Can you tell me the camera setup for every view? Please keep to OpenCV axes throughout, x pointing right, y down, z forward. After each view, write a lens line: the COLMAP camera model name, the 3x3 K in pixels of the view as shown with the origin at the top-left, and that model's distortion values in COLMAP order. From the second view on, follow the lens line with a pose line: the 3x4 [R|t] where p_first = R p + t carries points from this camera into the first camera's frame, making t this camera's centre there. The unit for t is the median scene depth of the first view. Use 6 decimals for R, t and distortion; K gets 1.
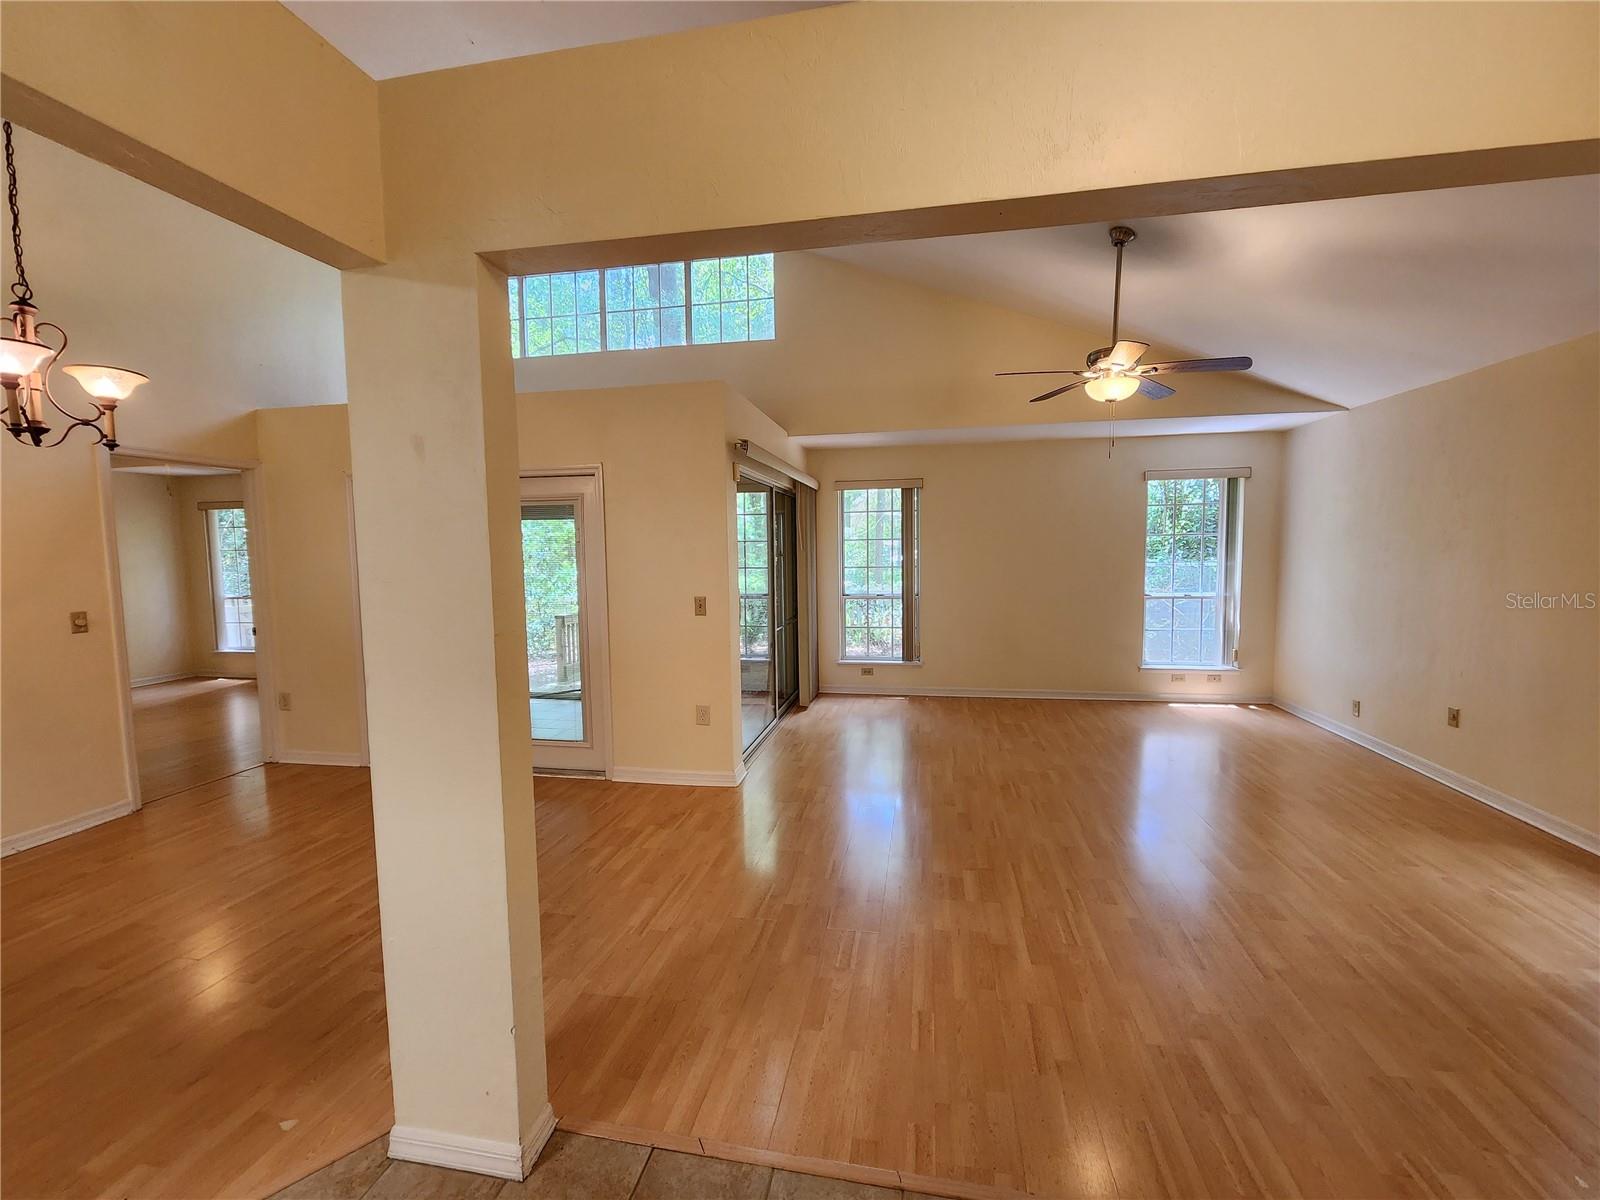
lens RADIAL K [[656.3, 0, 802.4], [0, 656.3, 598.0], [0, 0, 1]] dist [0.004517, -0.003269]
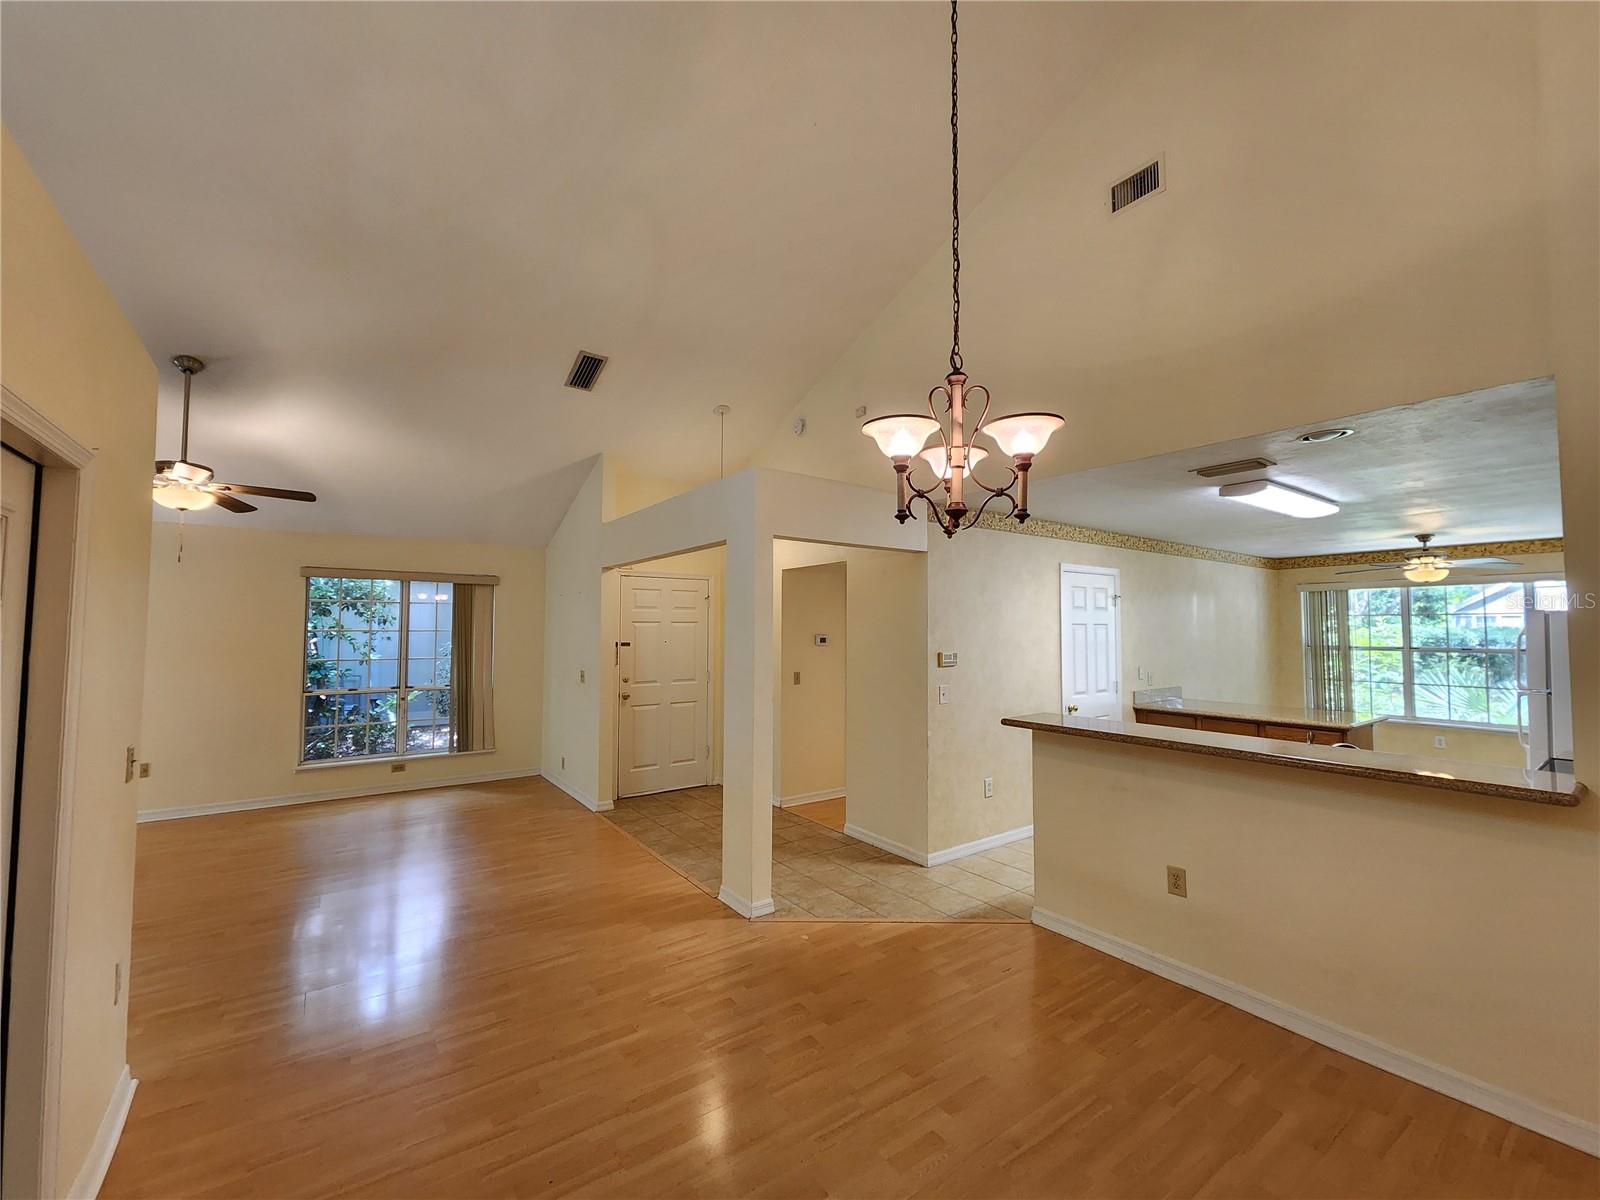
lens RADIAL K [[656.3, 0, 800.1], [0, 656.3, 600.2], [0, 0, 1]] dist [0.004517, -0.003269]
pose [[-0.724391, 0.042579, 0.688073, -0.910877], [0.060587, 0.998161, 0.002017, -0.088202], [-0.686722, 0.043149, -0.725639, 1.005344]]
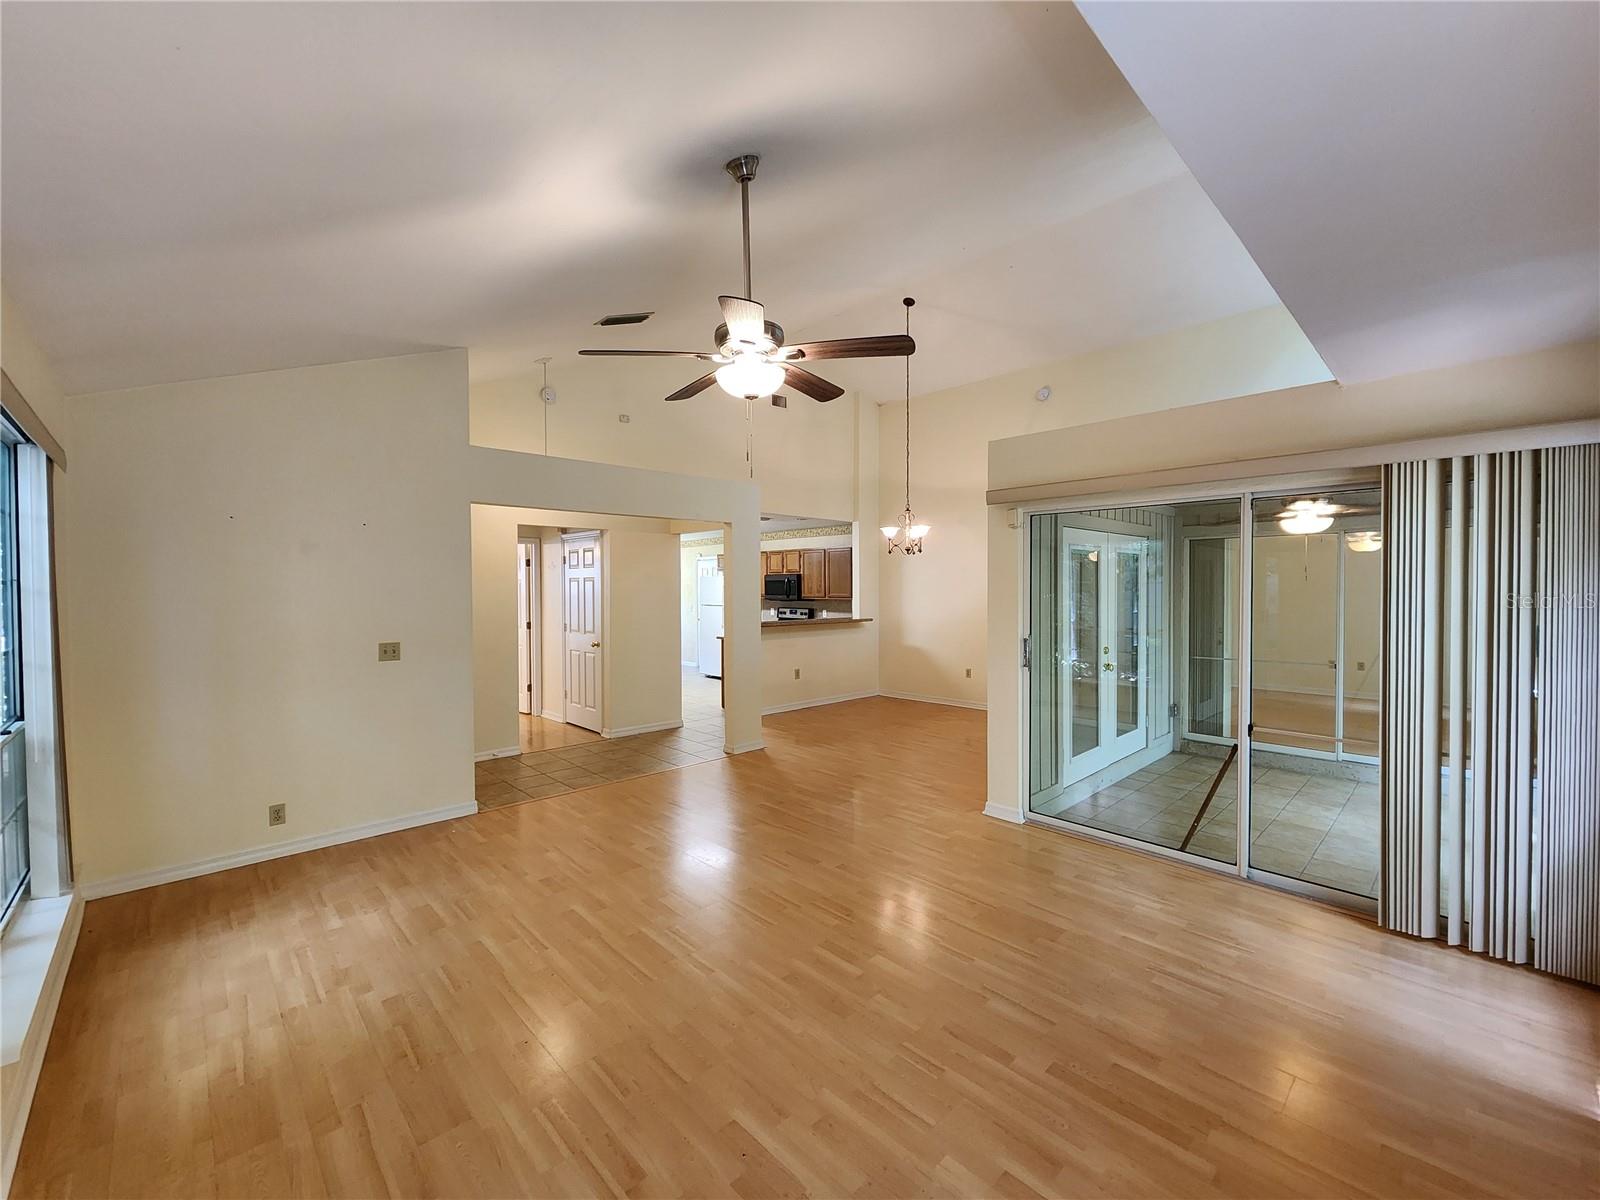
lens RADIAL K [[656.3, 0, 799.5], [0, 656.3, 600.4], [0, 0, 1]] dist [0.004517, -0.003269]
pose [[-0.581059, 0.032295, -0.813220, 0.941793], [-0.049987, 0.995910, 0.075267, -0.126757], [0.812325, 0.084385, -0.577068, 1.353567]]
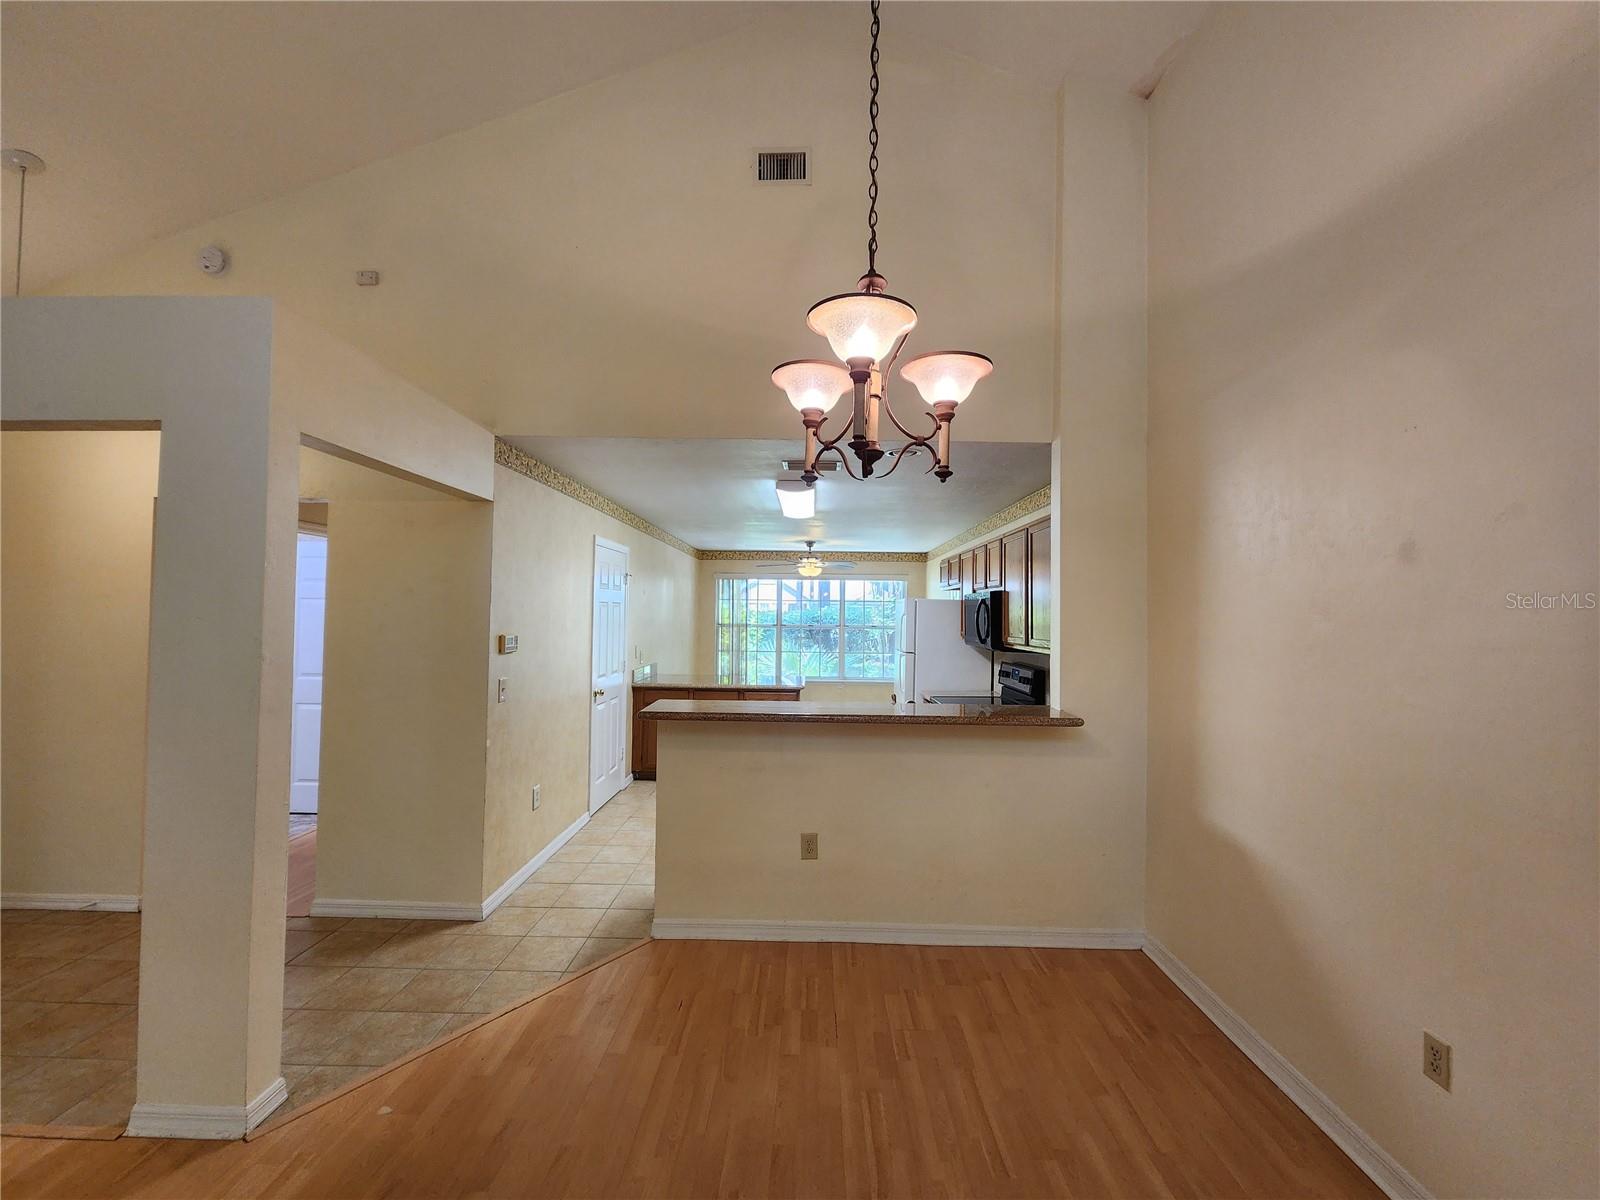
lens RADIAL K [[656.3, 0, 800.1], [0, 656.3, 599.6], [0, 0, 1]] dist [0.004517, -0.003269]
pose [[-0.985725, -0.001863, -0.168355, -0.554532], [-0.011313, 0.998412, 0.055191, -0.081222], [0.167985, 0.056308, -0.984180, 0.941895]]
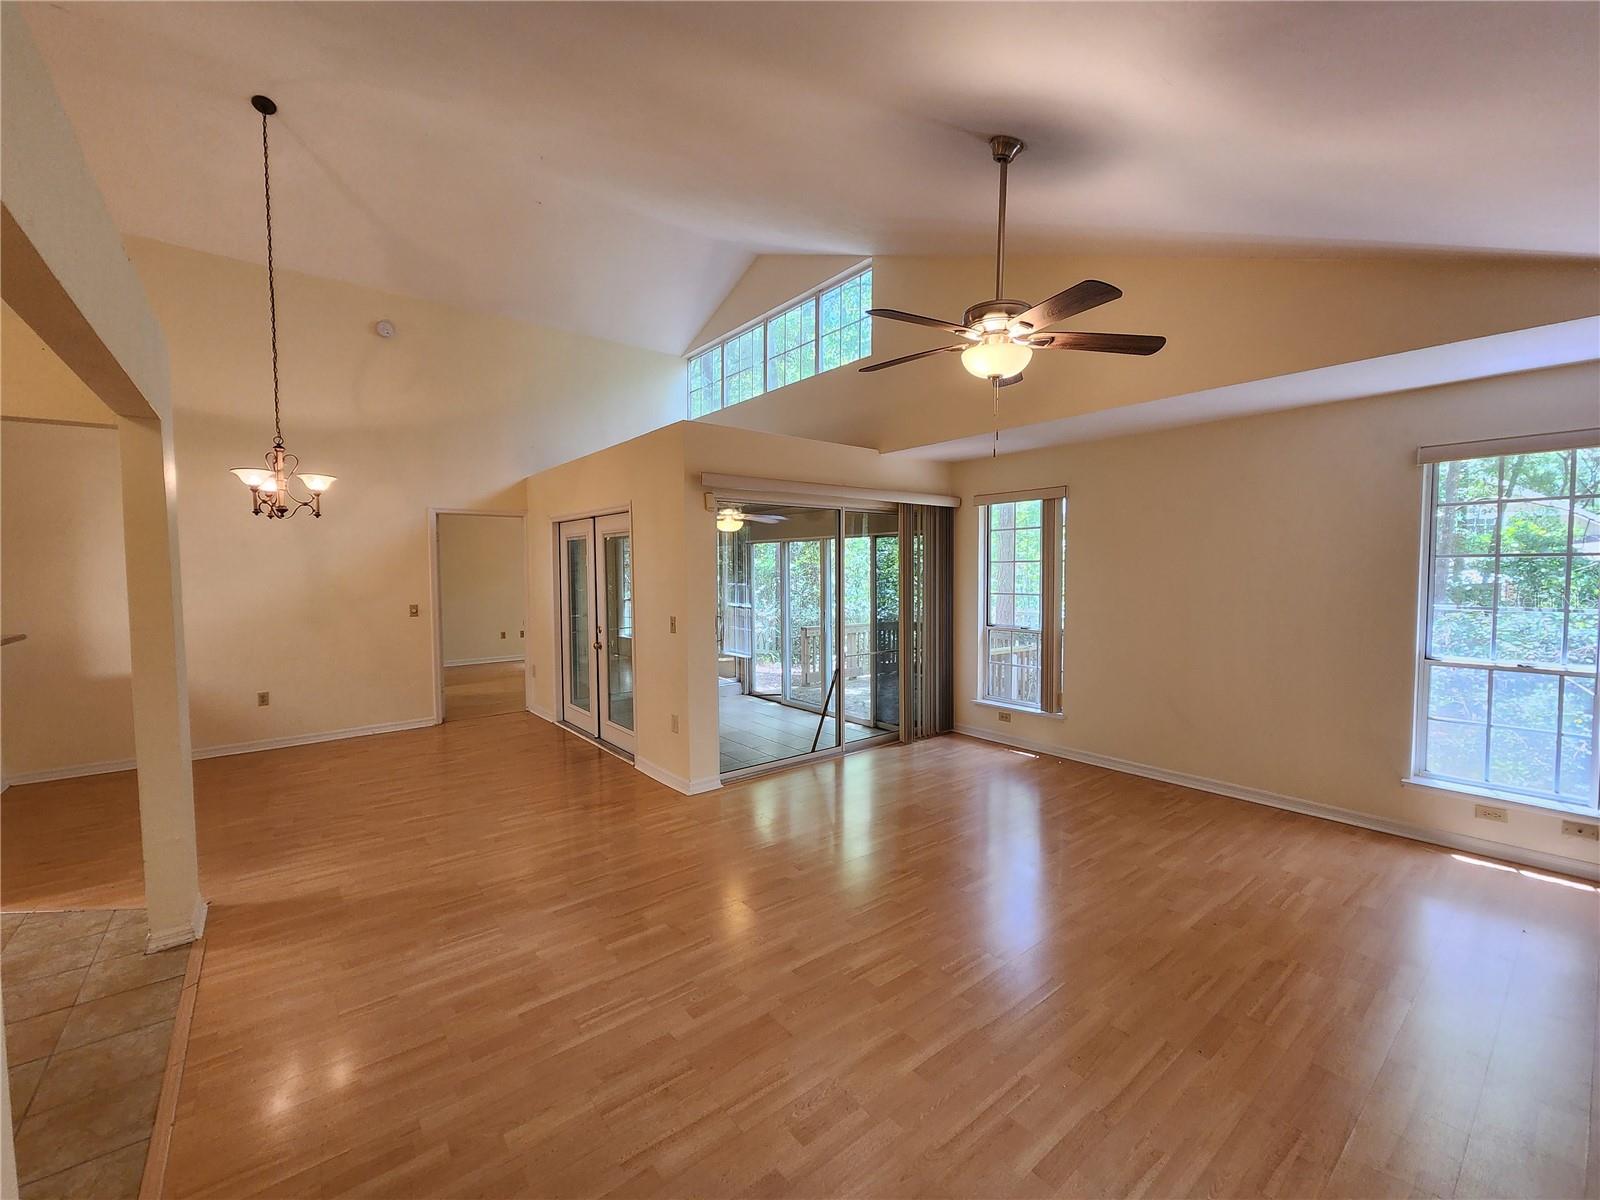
lens RADIAL K [[656.3, 0, 801.6], [0, 656.3, 598.9], [0, 0, 1]] dist [0.004517, -0.003269]
pose [[0.760394, 0.039754, -0.648244, 0.723926], [-0.052806, 0.998605, -0.000703, -0.041657], [0.647311, 0.034766, 0.761432, 0.294438]]
